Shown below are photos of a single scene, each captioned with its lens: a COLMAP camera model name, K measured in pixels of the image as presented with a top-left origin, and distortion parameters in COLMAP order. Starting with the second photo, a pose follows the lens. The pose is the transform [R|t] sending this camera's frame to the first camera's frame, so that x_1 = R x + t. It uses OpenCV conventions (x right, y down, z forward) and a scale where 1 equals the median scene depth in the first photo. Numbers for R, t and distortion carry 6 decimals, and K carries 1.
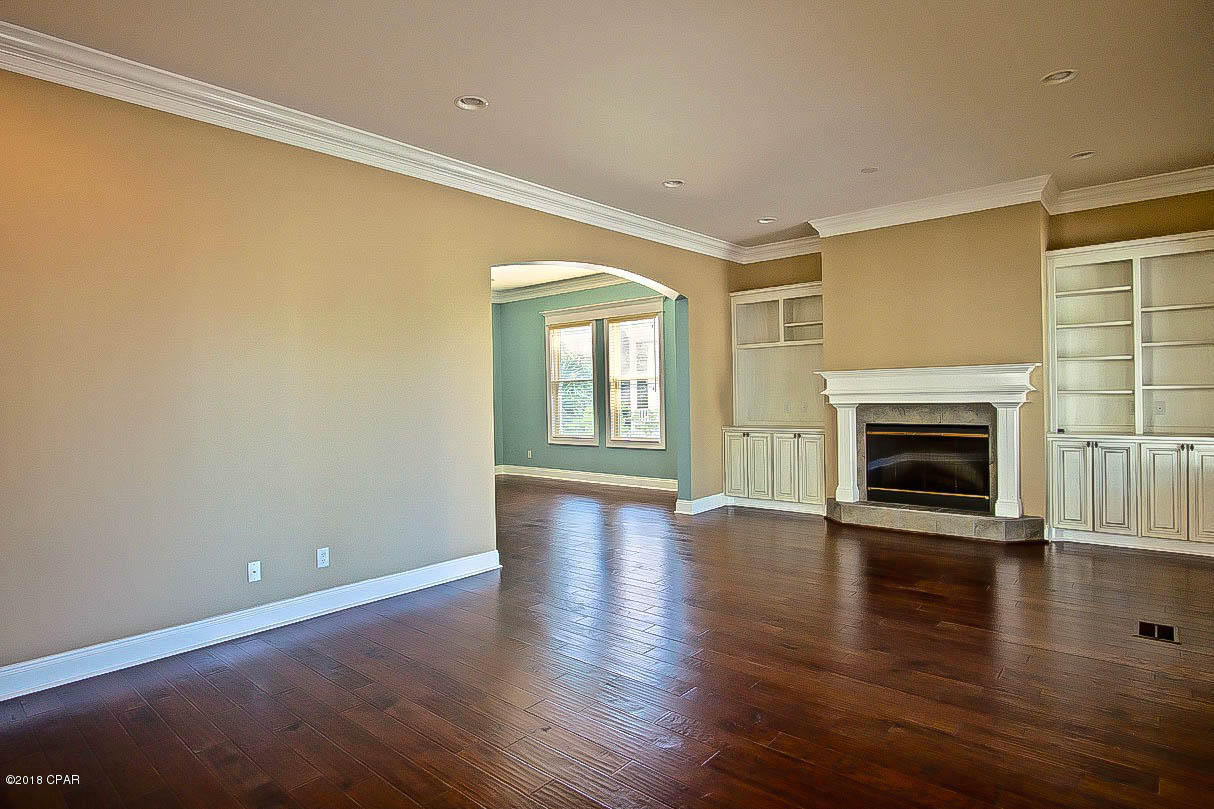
lens RADIAL K [[652.2, 0, 604.5], [0, 652.2, 398.8], [0, 0, 1]] dist [-0.029102, 0.001688]
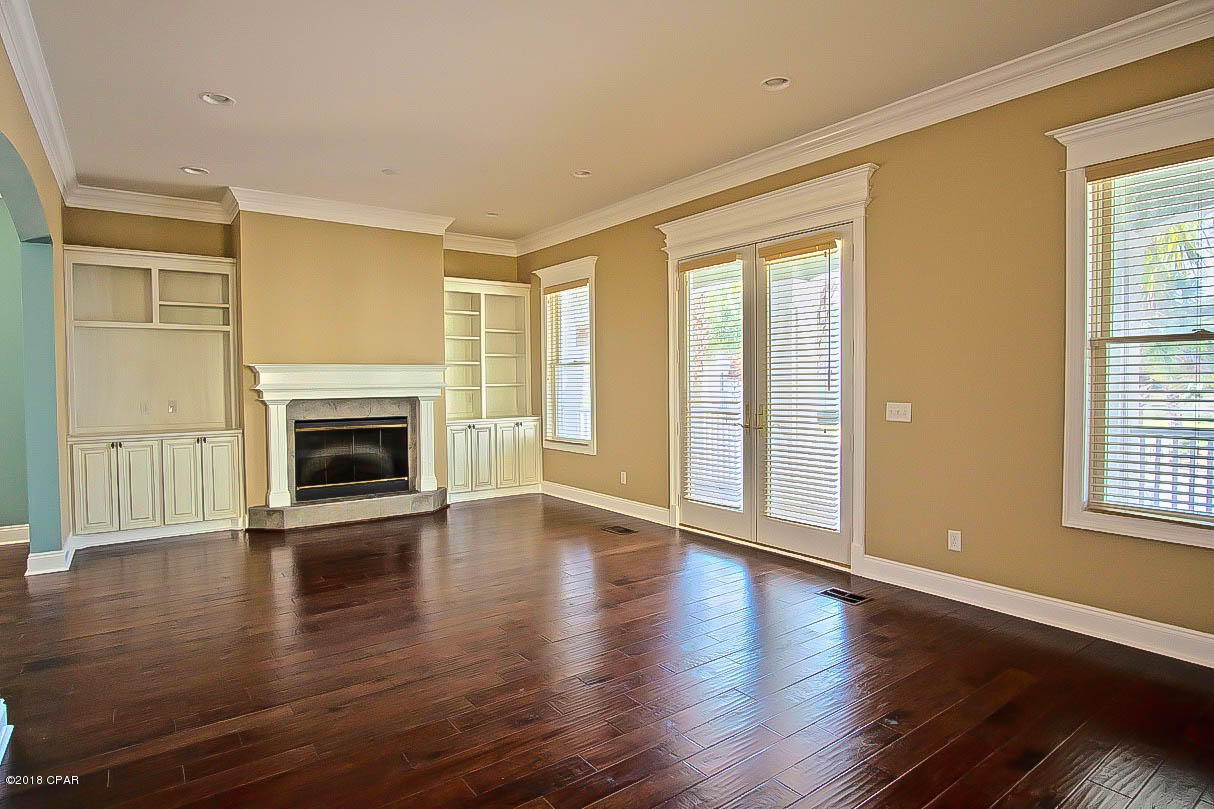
lens RADIAL K [[652.2, 0, 604.5], [0, 652.2, 398.8], [0, 0, 1]] dist [-0.029102, 0.001688]
pose [[0.215562, -0.009032, 0.976448, -0.424012], [0.011588, 0.999910, 0.006690, 0.005314], [-0.976421, 0.009872, 0.215647, 0.353721]]
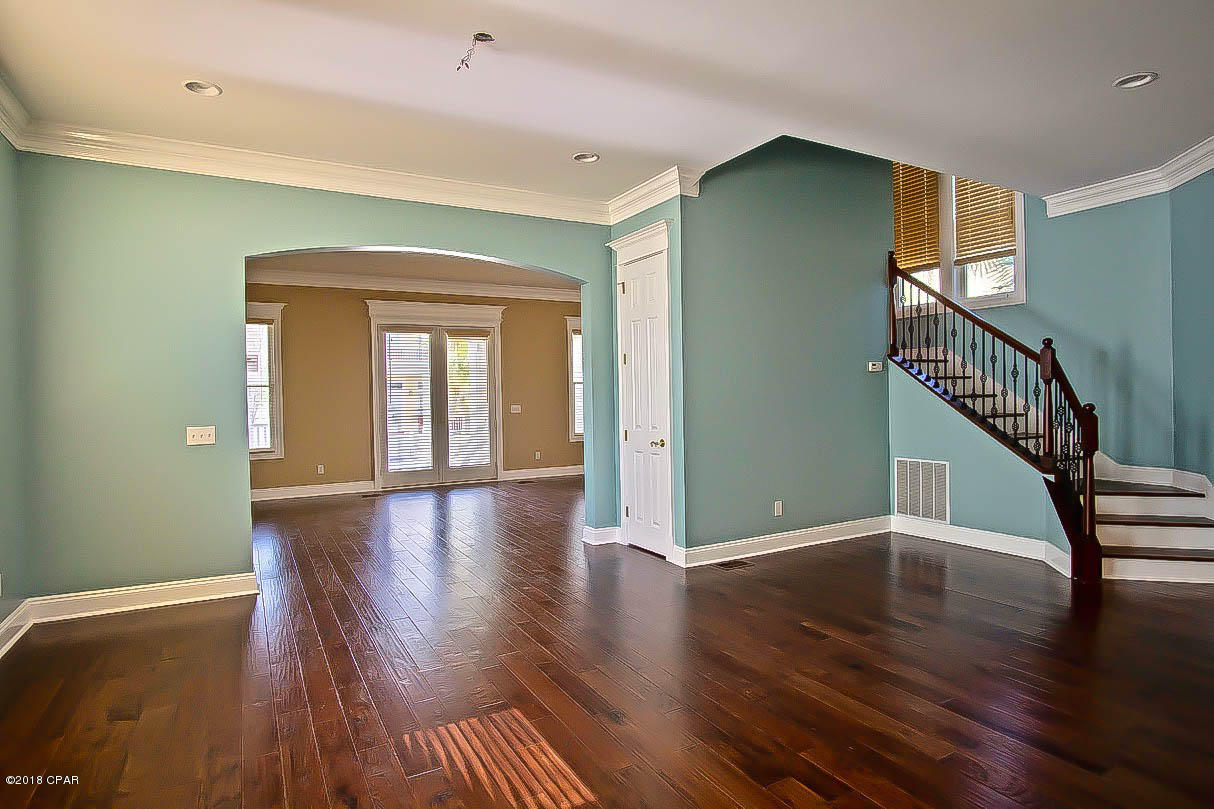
lens RADIAL K [[652.2, 0, 604.5], [0, 652.2, 398.8], [0, 0, 1]] dist [-0.029102, 0.001688]
pose [[-0.942859, 0.036667, 0.331168, -0.473942], [0.042450, 0.999046, 0.010244, -0.005246], [-0.330477, 0.023716, -0.943516, 1.660399]]
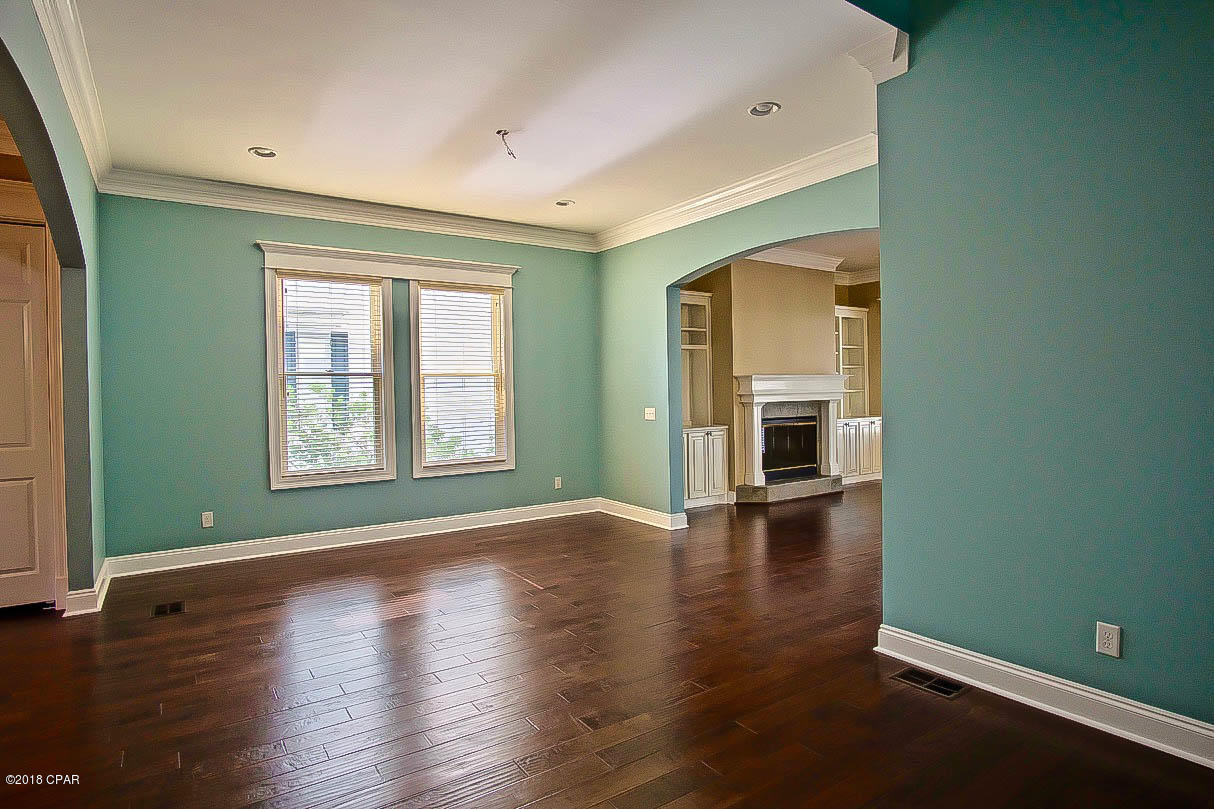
lens RADIAL K [[652.2, 0, 604.5], [0, 652.2, 398.8], [0, 0, 1]] dist [-0.029102, 0.001688]
pose [[0.249536, 0.008436, 0.968329, -0.851748], [0.021058, 0.999678, -0.014136, 0.011660], [-0.968137, 0.023918, 0.249278, 0.975790]]
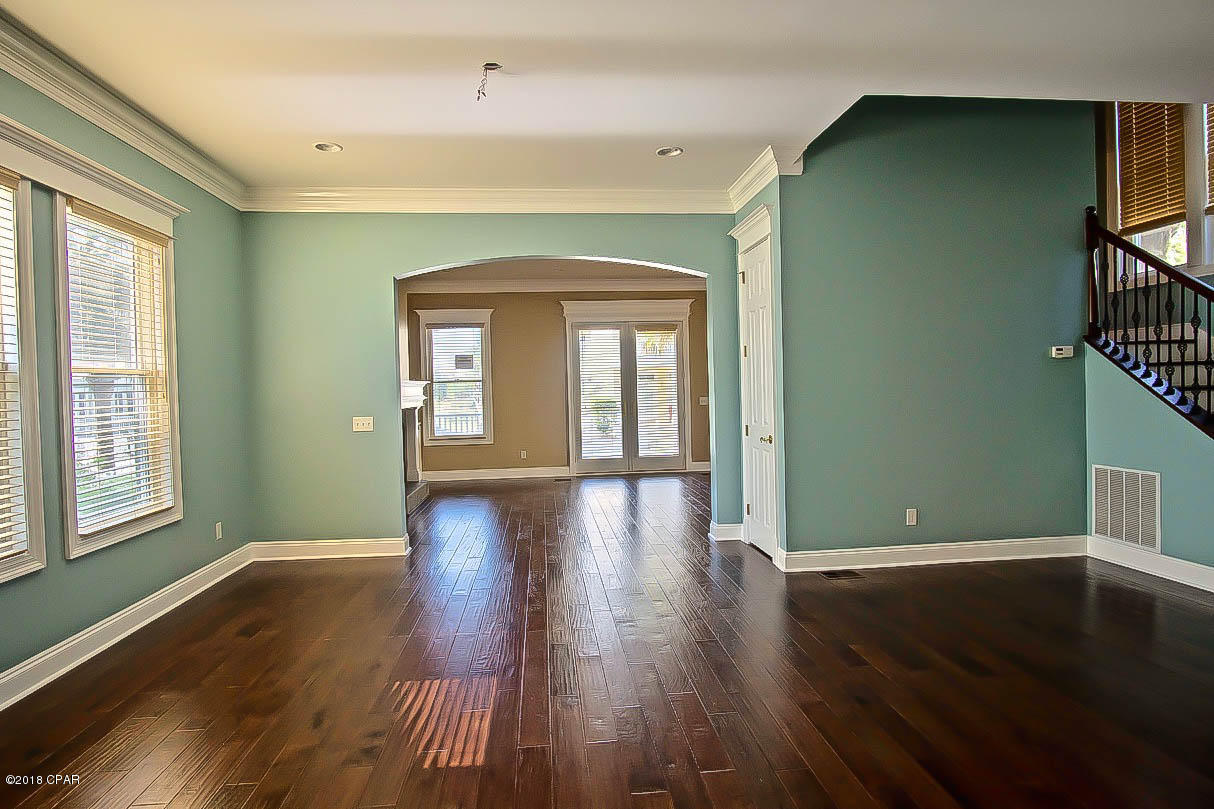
lens RADIAL K [[652.2, 0, 604.5], [0, 652.2, 398.8], [0, 0, 1]] dist [-0.029102, 0.001688]
pose [[-0.729864, 0.030372, 0.682918, -0.657323], [0.048130, 0.998816, 0.007017, -0.001443], [-0.681896, 0.037990, -0.730462, 1.564454]]
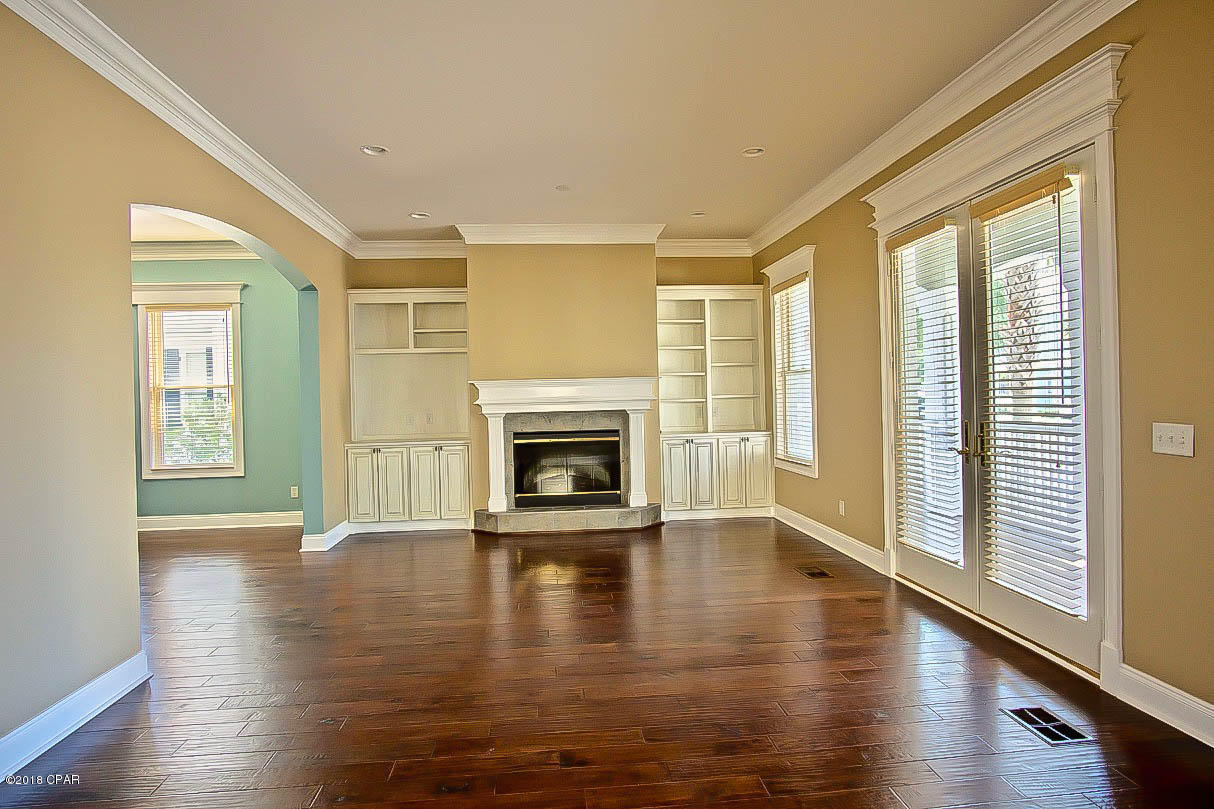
lens RADIAL K [[652.2, 0, 604.5], [0, 652.2, 398.8], [0, 0, 1]] dist [-0.029102, 0.001688]
pose [[0.687739, -0.000548, 0.725958, -0.243235], [0.015691, 0.999777, -0.014111, 0.001907], [-0.725788, 0.021096, 0.687595, 0.189305]]
